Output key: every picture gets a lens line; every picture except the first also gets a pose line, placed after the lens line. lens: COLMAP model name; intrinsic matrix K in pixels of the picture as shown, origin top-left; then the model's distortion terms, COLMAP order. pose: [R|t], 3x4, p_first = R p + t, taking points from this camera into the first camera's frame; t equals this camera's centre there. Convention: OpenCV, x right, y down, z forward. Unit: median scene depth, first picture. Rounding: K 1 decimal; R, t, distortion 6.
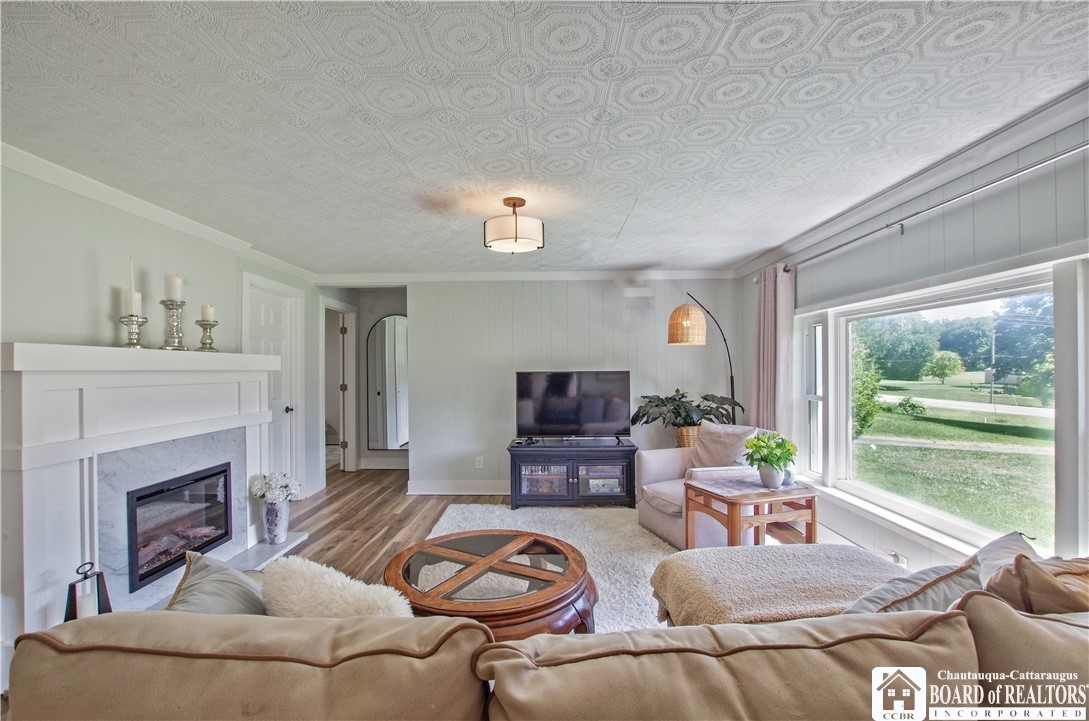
lens RADIAL K [[480.6, 0, 544.9], [0, 480.6, 361.7], [0, 0, 1]] dist [-0.028799, 0.000101]
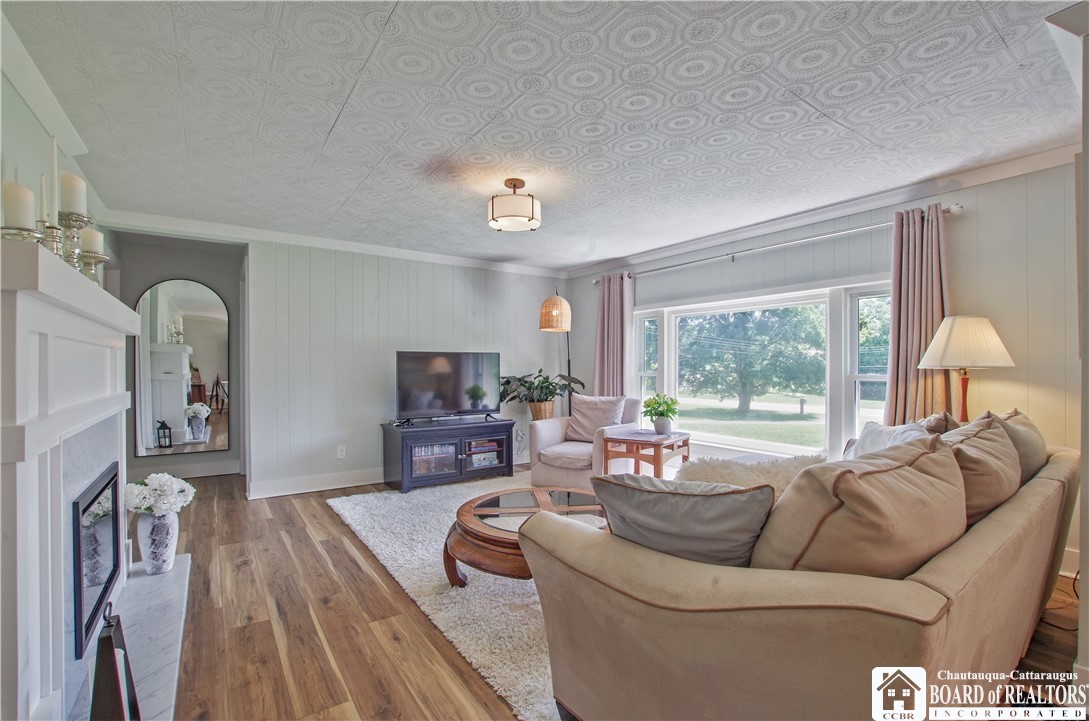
lens RADIAL K [[480.6, 0, 544.9], [0, 480.6, 361.7], [0, 0, 1]] dist [-0.028799, 0.000101]
pose [[0.809849, 0.011660, 0.586523, -0.410226], [-0.012583, 0.999918, -0.002505, 0.043536], [-0.586503, -0.005352, 0.809929, 0.059282]]
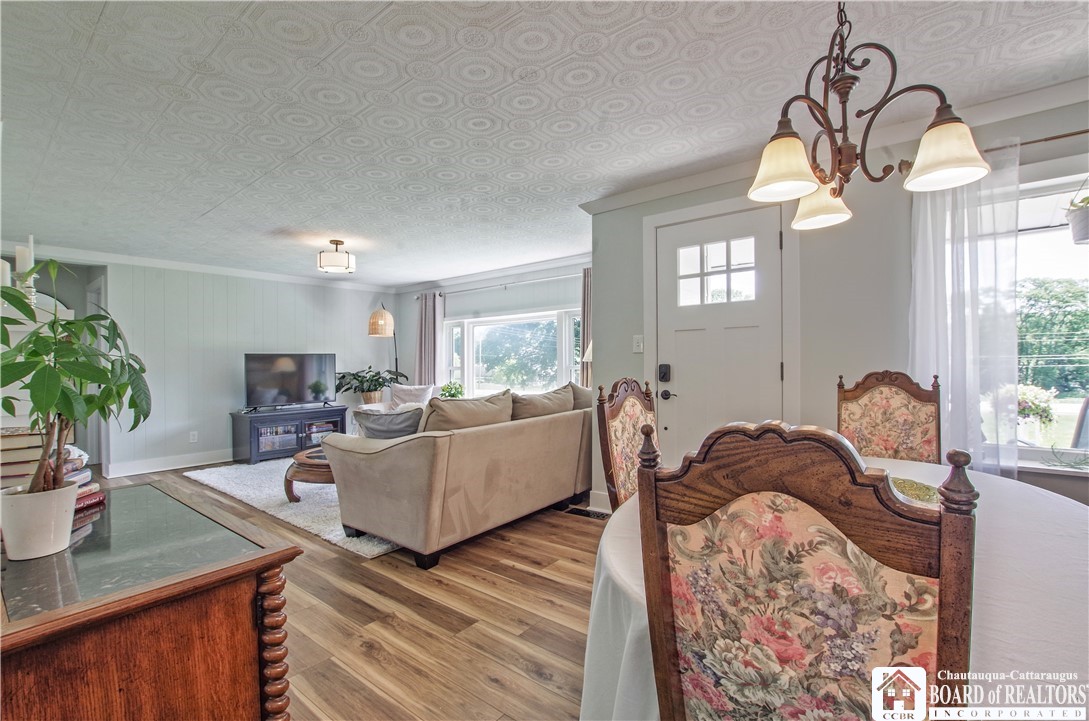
lens RADIAL K [[482.3, 0, 549.5], [0, 482.3, 349.1], [0, 0, 1]] dist [-0.020224, 0.000174]
pose [[0.610711, 0.017445, 0.791661, -0.583033], [0.001778, 0.999725, -0.023402, 0.042345], [-0.791851, 0.015699, 0.610512, -0.356126]]
